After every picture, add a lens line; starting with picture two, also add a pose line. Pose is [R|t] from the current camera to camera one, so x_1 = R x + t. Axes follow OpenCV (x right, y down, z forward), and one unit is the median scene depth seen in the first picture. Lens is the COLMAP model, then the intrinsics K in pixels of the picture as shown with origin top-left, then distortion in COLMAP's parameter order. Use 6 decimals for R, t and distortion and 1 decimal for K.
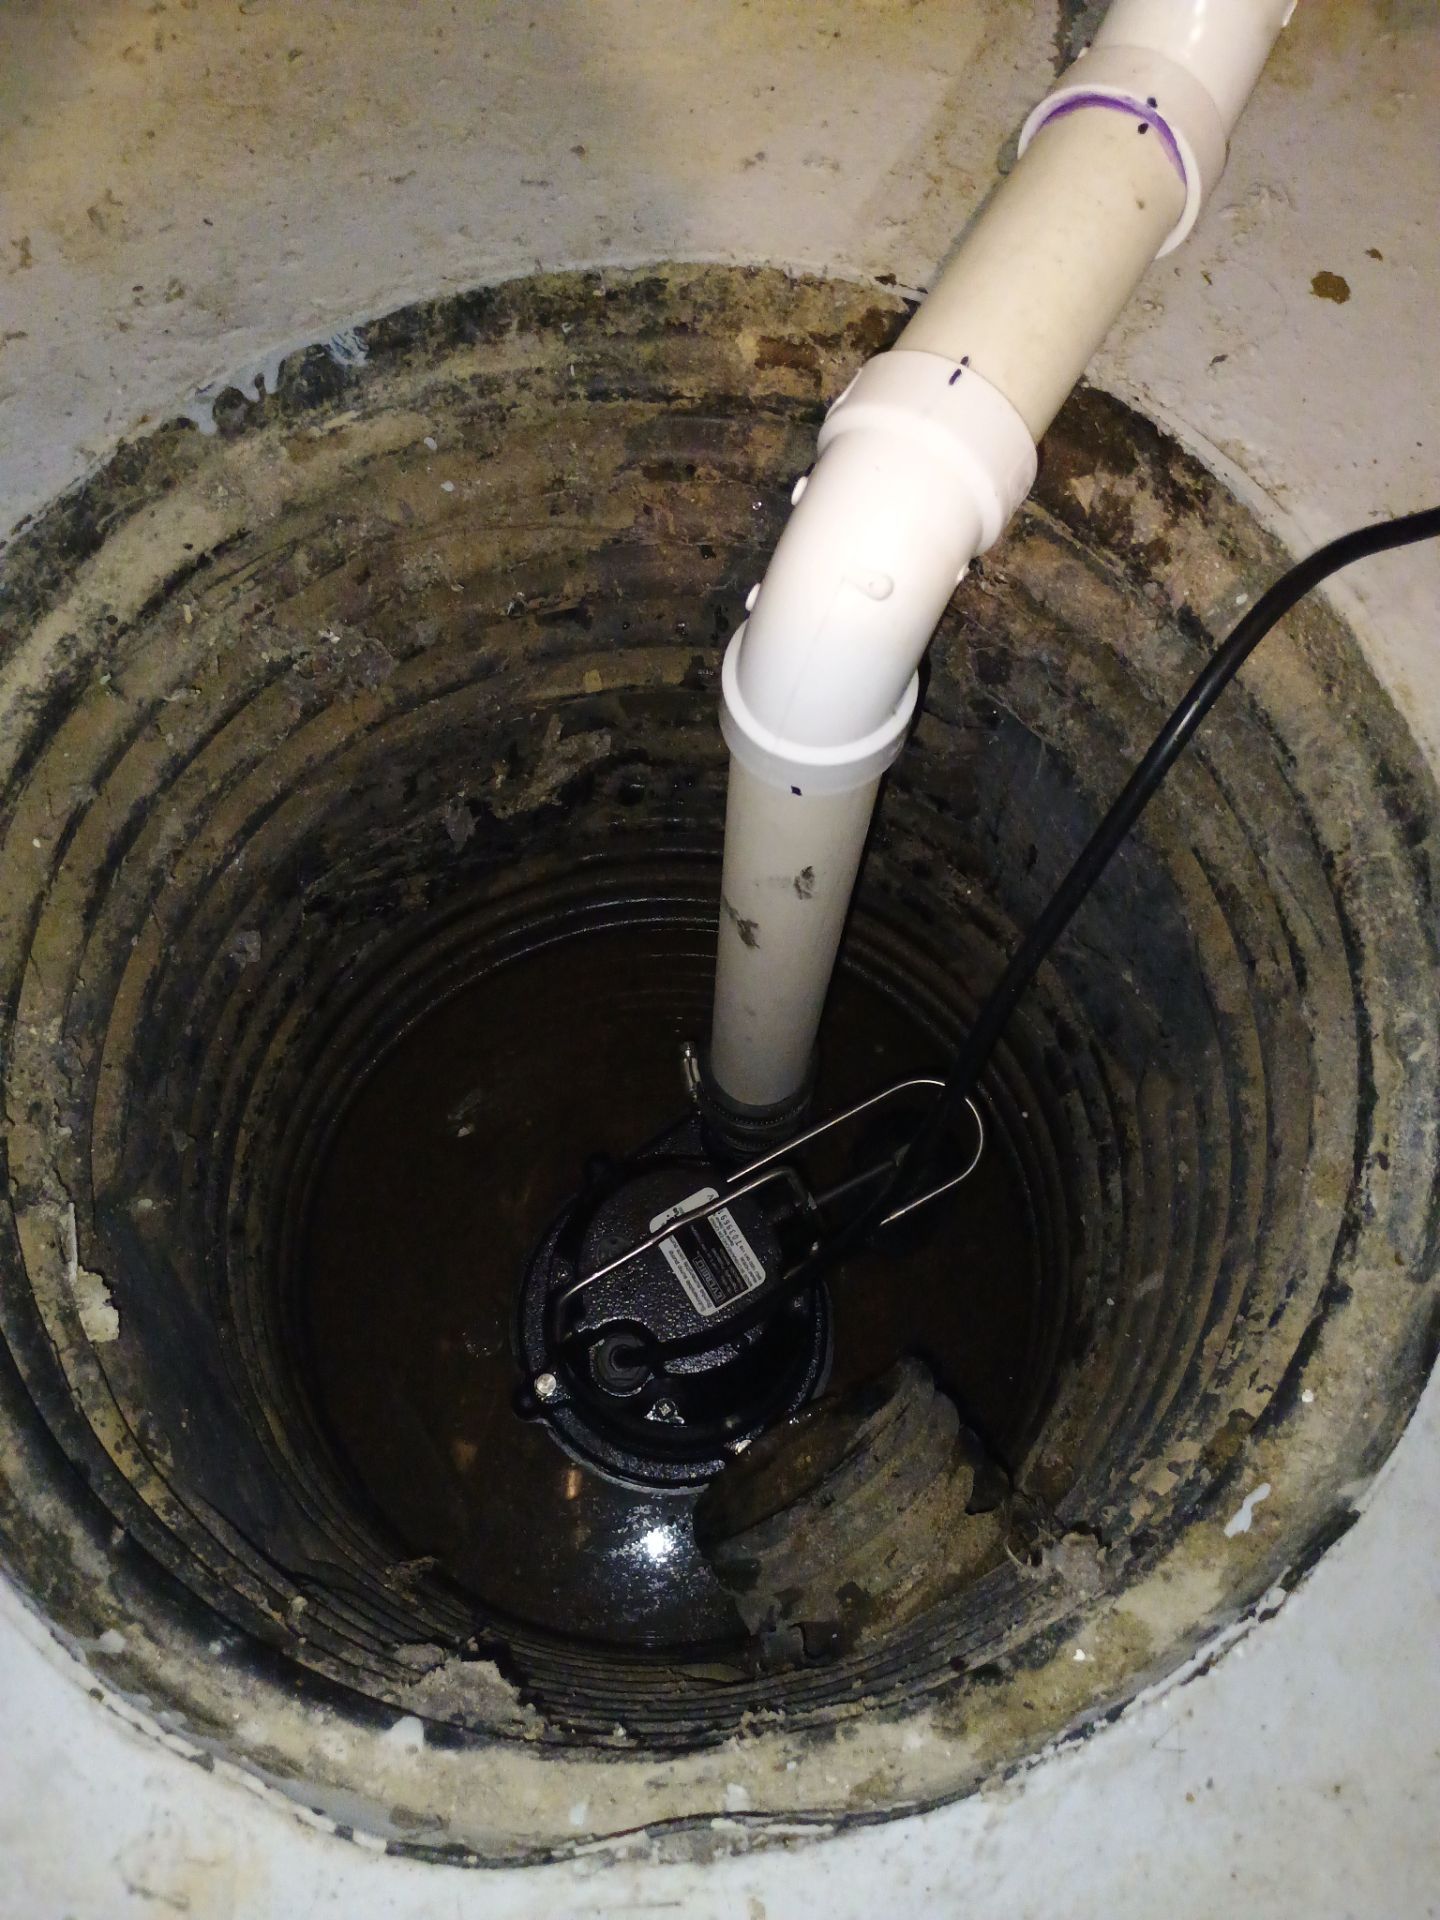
lens RADIAL K [[1677.8, 0, 706.1], [0, 1677.8, 979.0], [0, 0, 1]] dist [0.059808, -0.082021]
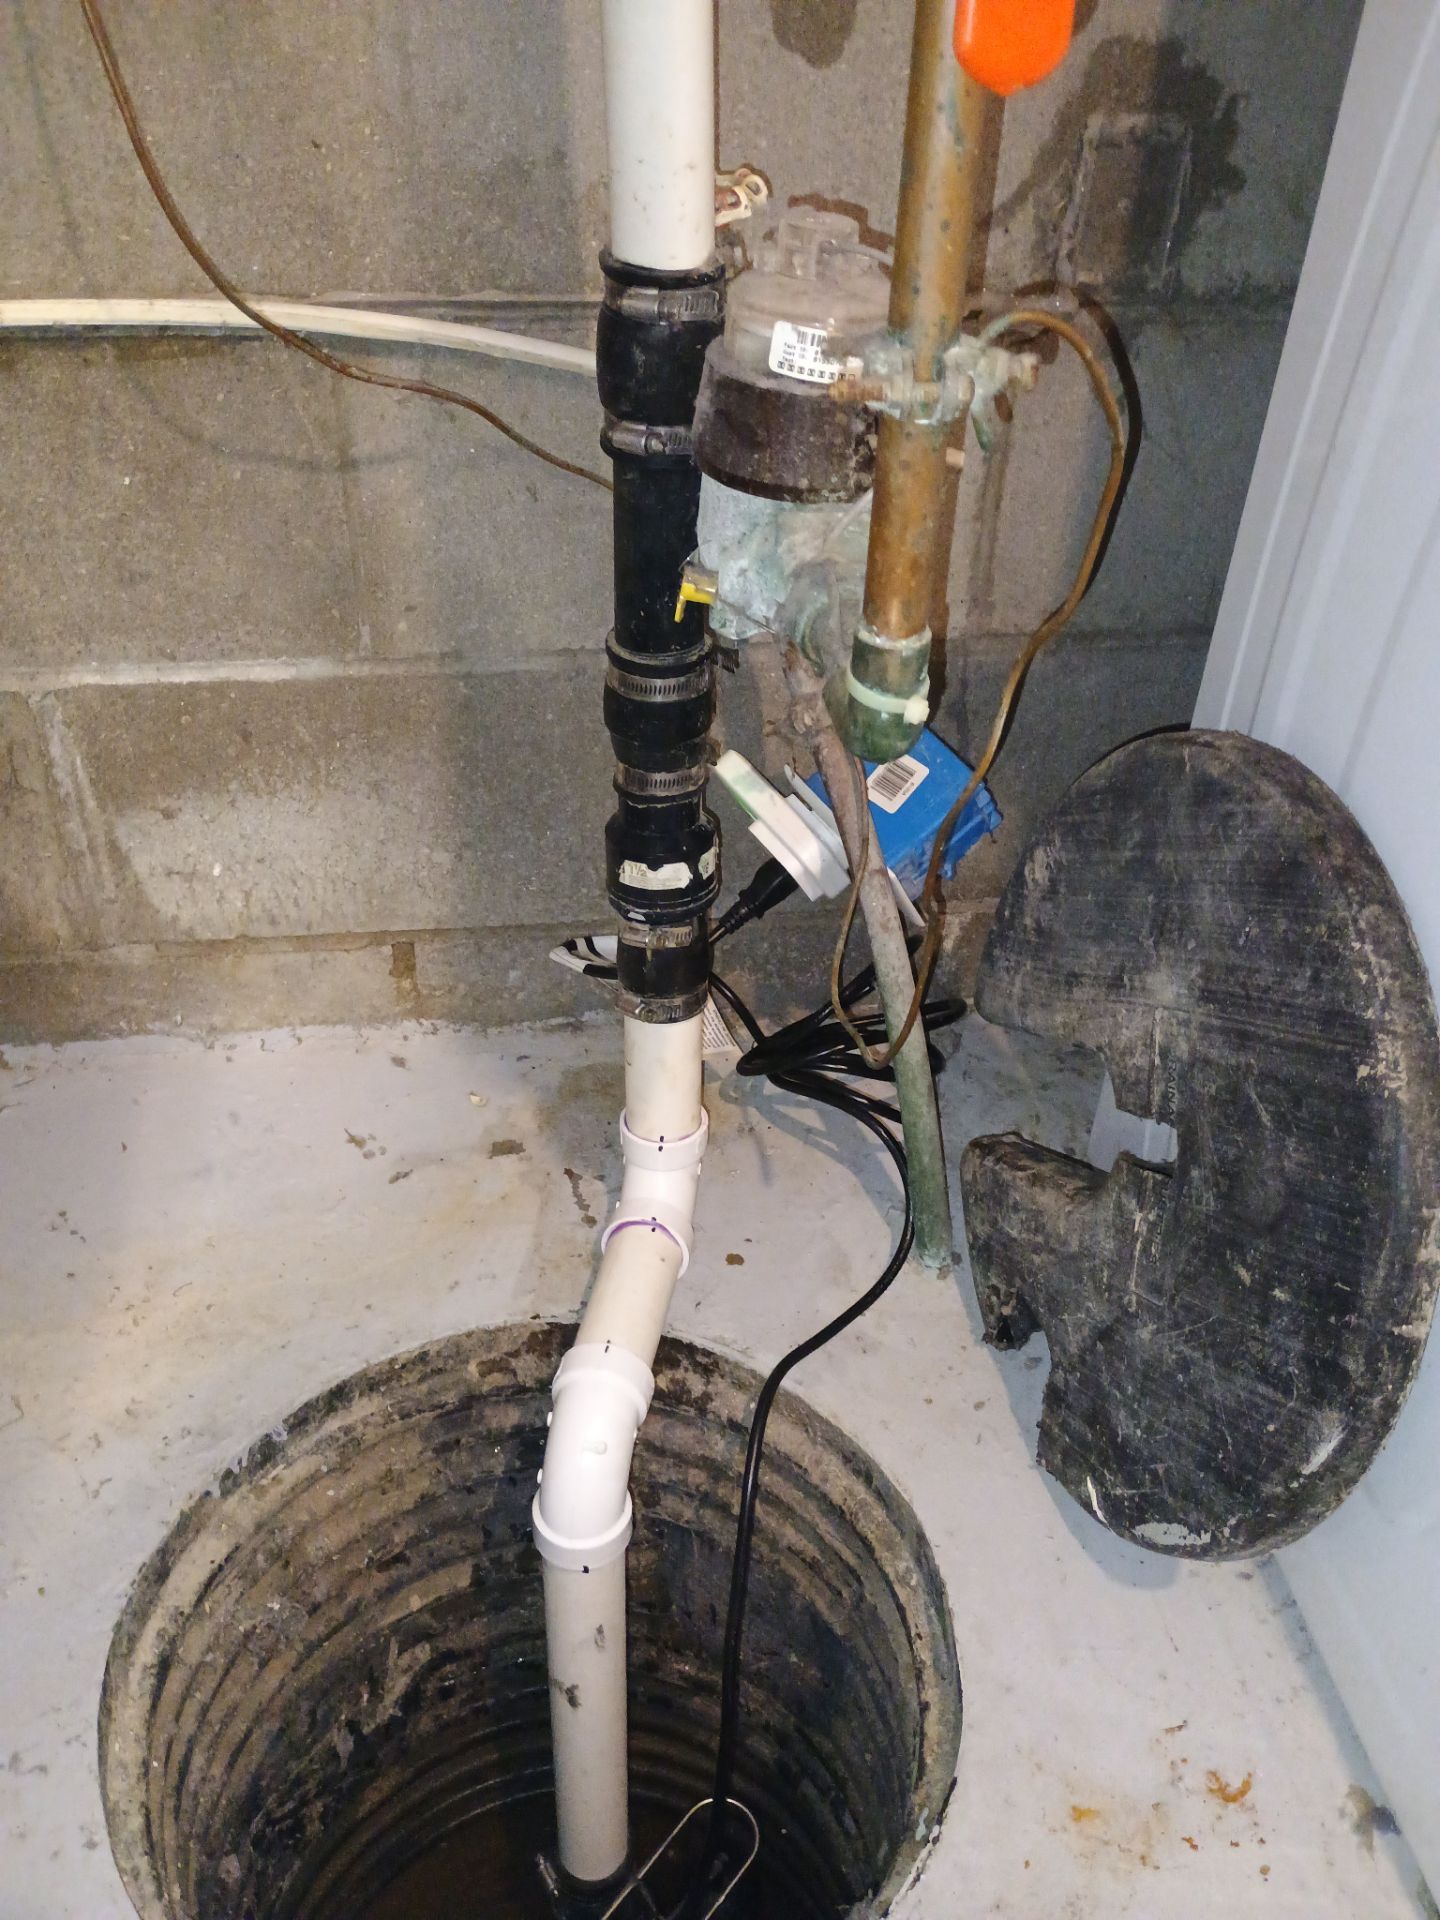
lens RADIAL K [[1640.0, 0, 709.7], [0, 1640.0, 985.8], [0, 0, 1]] dist [0.048753, -0.051365]
pose [[0.922975, -0.232182, 0.306933, -0.203264], [0.364691, 0.782426, -0.504787, 0.333725], [-0.122950, 0.577842, 0.806834, -0.813783]]
